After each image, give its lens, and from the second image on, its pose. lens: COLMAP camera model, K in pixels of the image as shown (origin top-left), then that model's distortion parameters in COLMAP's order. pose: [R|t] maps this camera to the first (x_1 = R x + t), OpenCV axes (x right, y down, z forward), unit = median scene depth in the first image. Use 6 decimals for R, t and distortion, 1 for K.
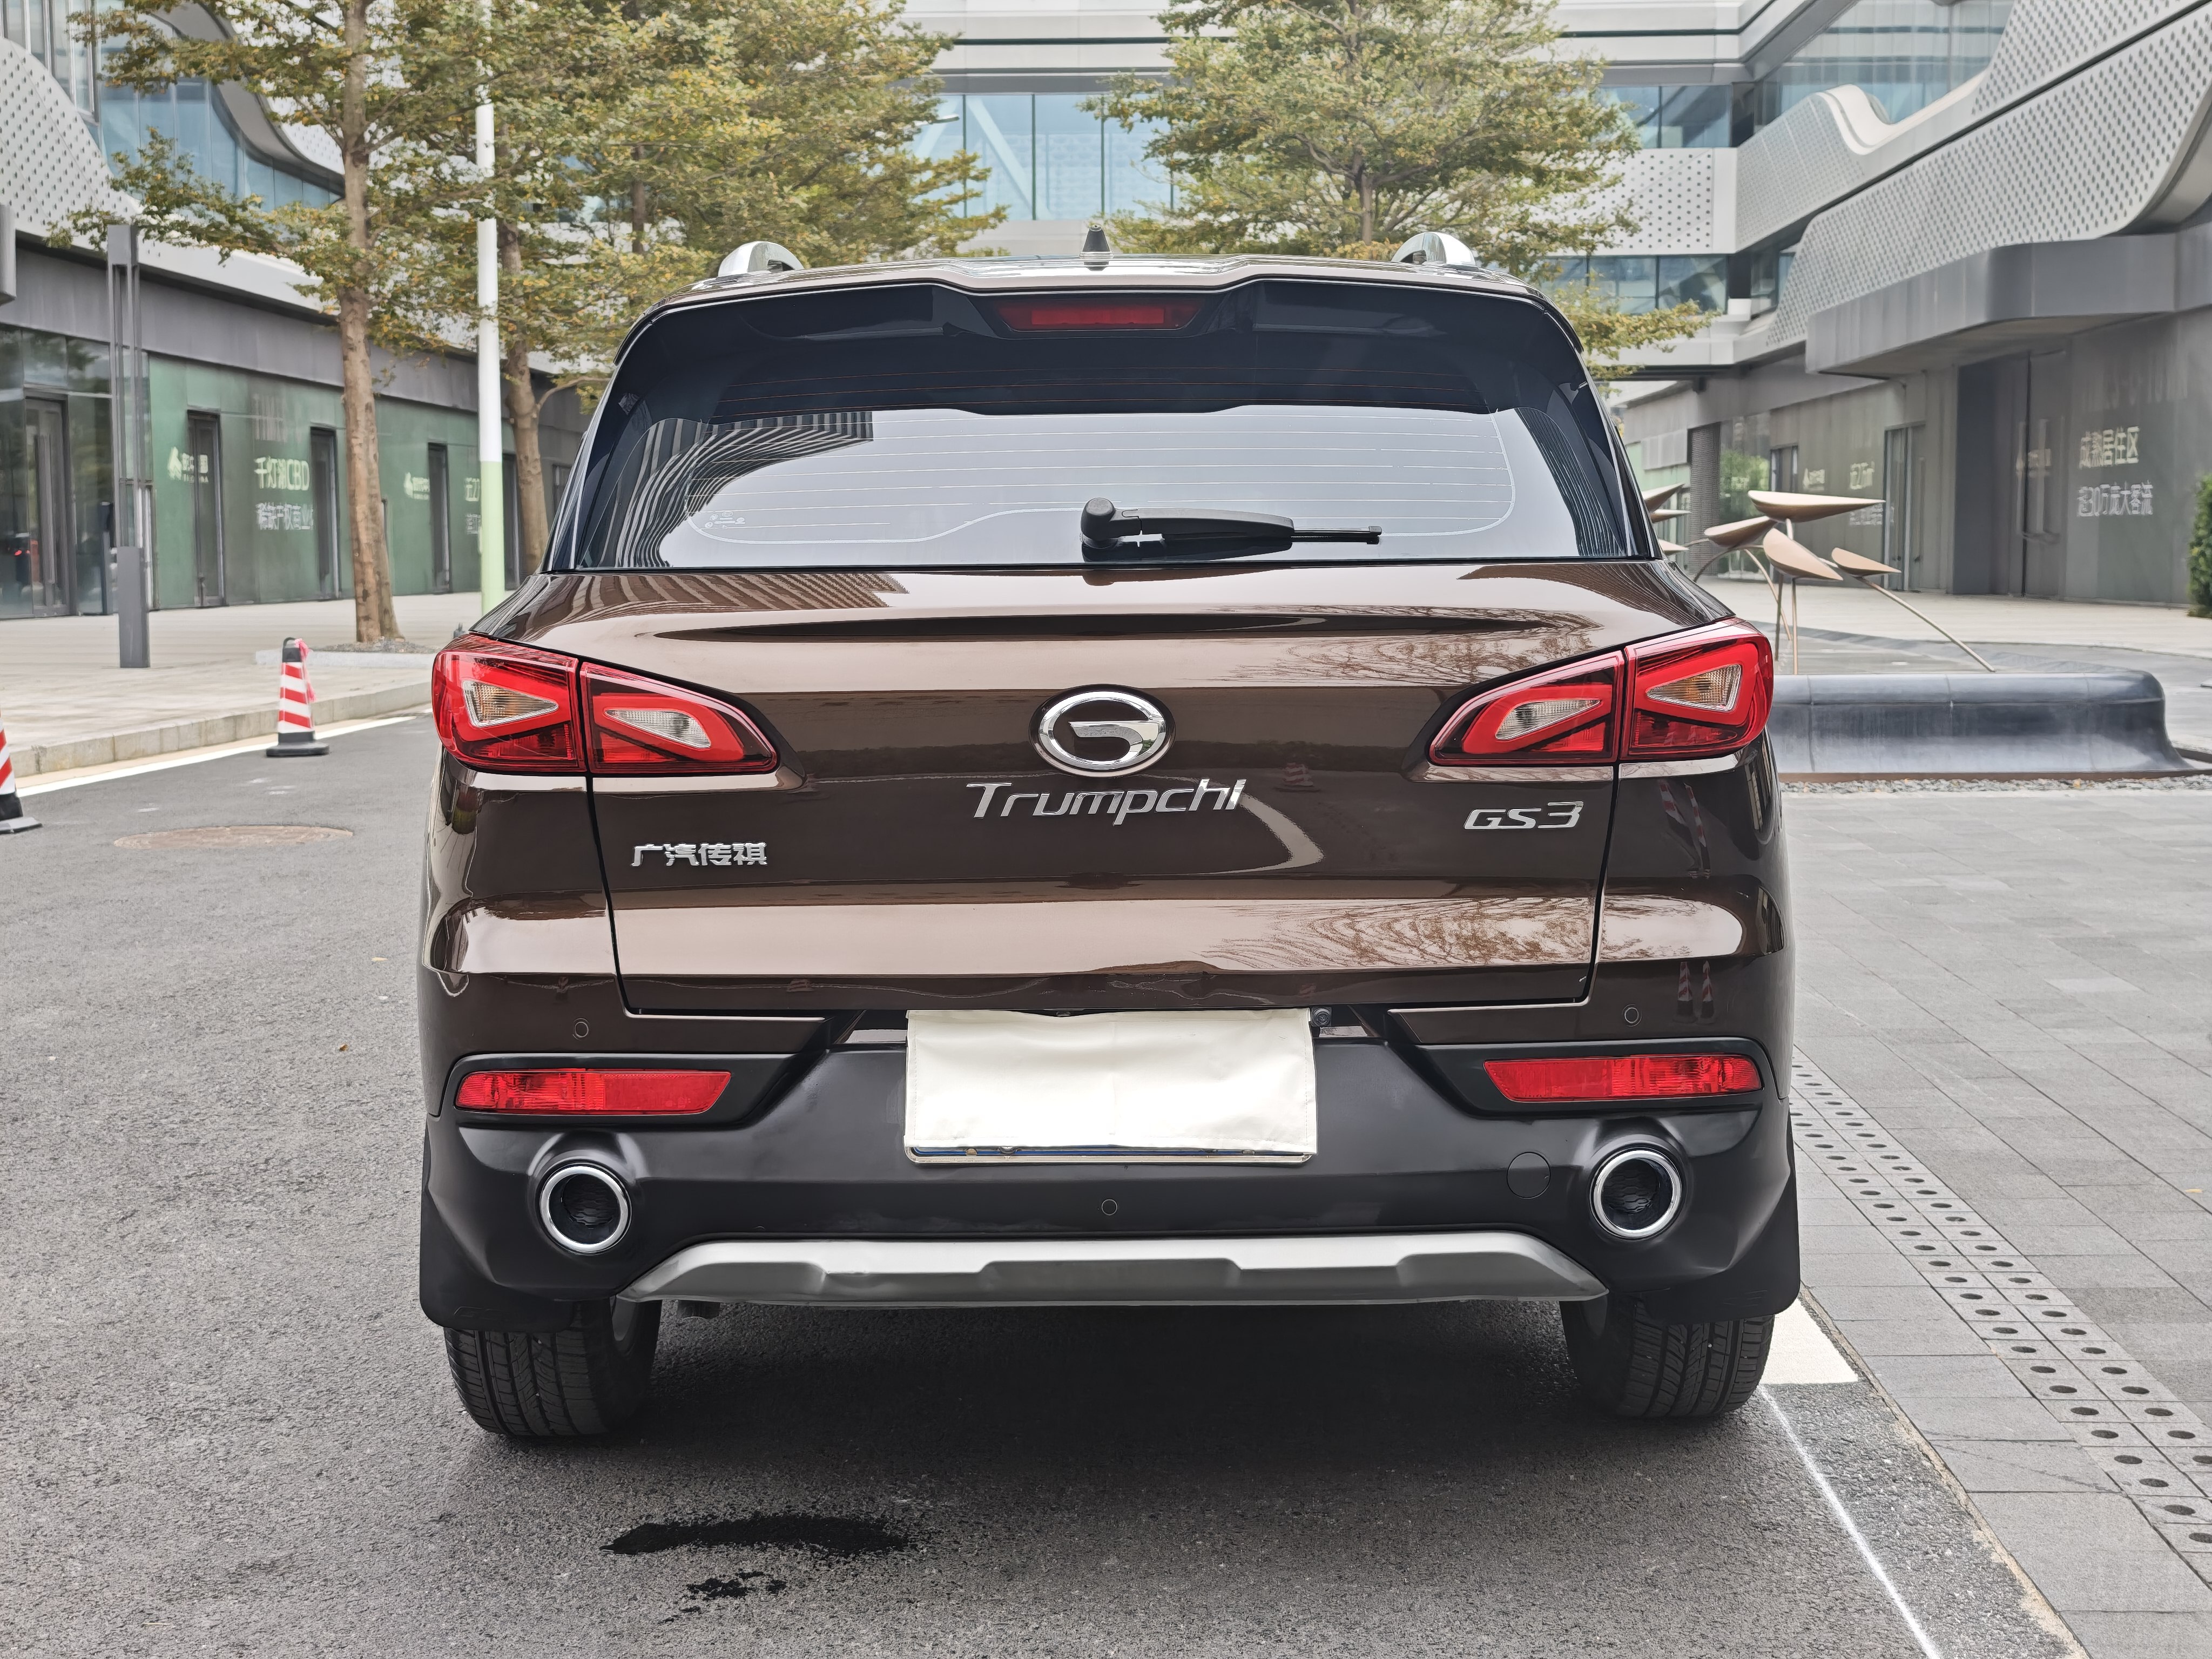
lens RADIAL K [[2974.5, 0, 1106.0], [0, 2974.5, 829.5], [0, 0, 1]] dist [0.096568, -0.318177]
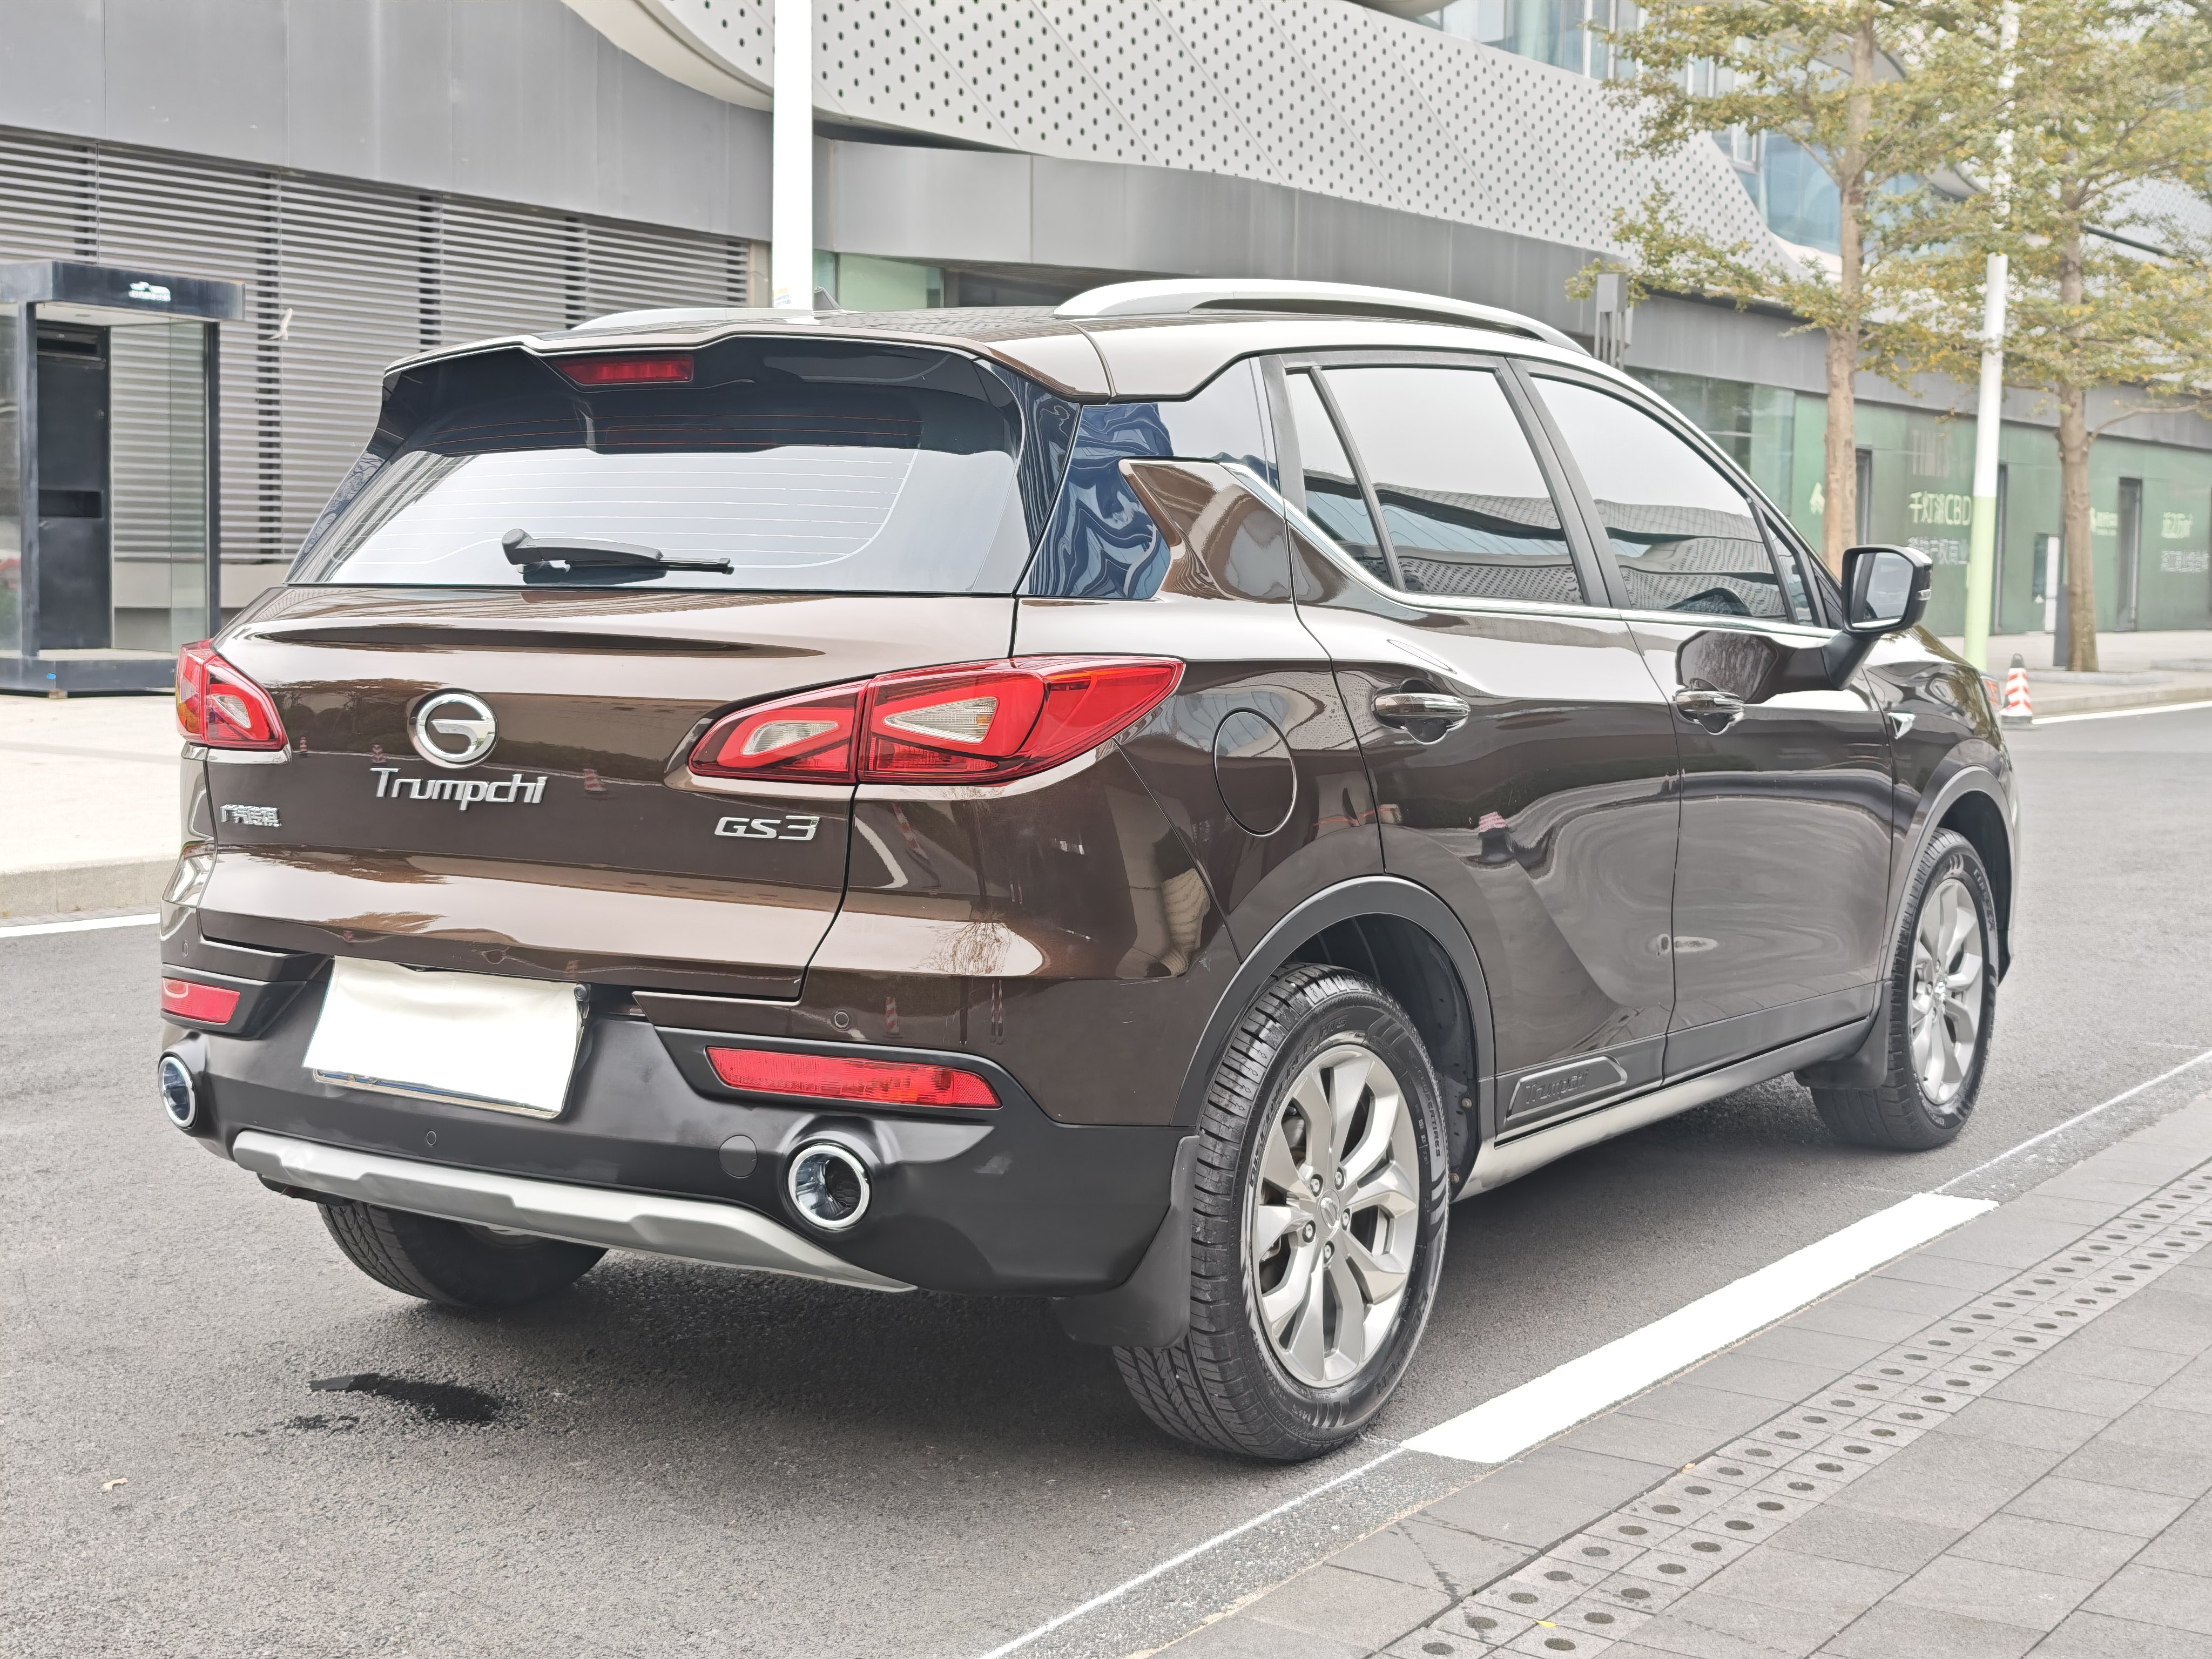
lens RADIAL K [[2974.5, 0, 1106.0], [0, 2974.5, 829.5], [0, 0, 1]] dist [0.096568, -0.318177]
pose [[0.830798, 0.064568, -0.552816, 0.836262], [-0.070924, 0.997432, 0.009910, -0.022783], [0.552037, 0.030975, 0.833244, 0.164540]]
